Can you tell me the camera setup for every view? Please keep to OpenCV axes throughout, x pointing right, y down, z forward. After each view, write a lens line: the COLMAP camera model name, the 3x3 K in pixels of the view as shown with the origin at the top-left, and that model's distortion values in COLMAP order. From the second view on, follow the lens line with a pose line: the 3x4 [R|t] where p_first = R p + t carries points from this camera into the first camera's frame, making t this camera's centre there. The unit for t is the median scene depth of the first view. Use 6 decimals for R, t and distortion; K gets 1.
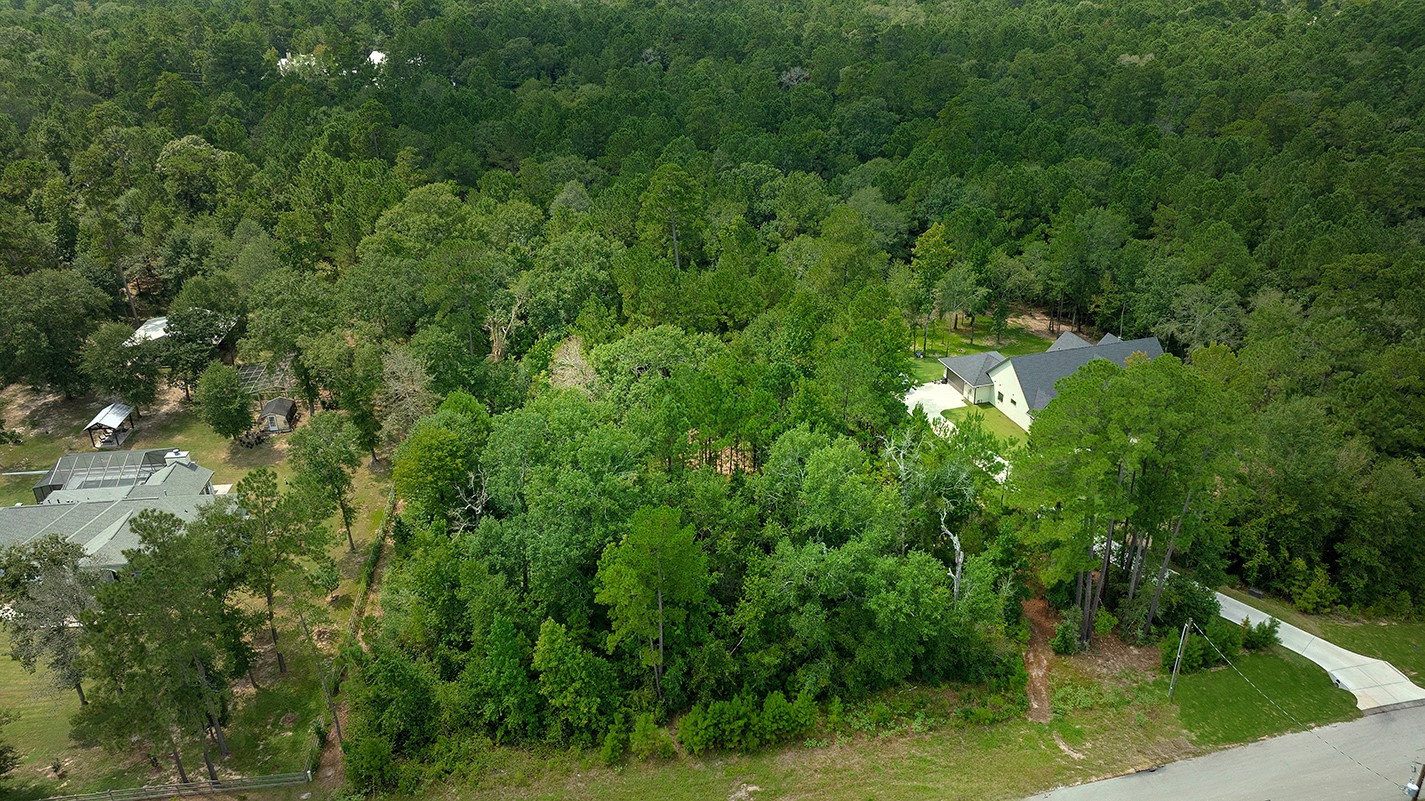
lens RADIAL K [[1028.8, 0, 715.8], [0, 1028.8, 404.1], [0, 0, 1]] dist [-0.016273, 0.000955]
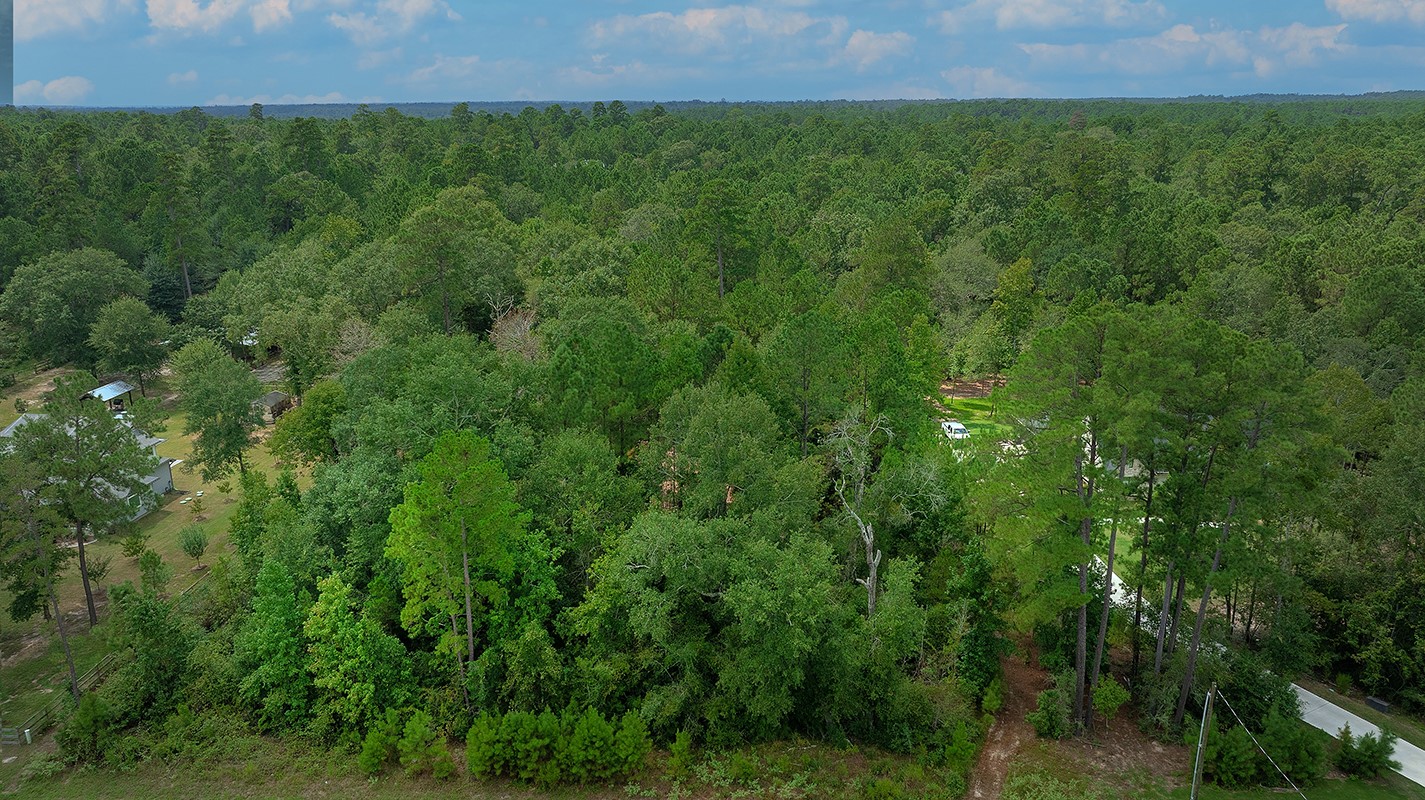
lens RADIAL K [[1028.8, 0, 715.8], [0, 1028.8, 403.6], [0, 0, 1]] dist [-0.016273, 0.000955]
pose [[0.974577, 0.073610, -0.211618, 0.261846], [-0.106243, 0.983381, -0.147224, 0.154413], [0.197263, 0.165964, 0.966200, 0.259104]]
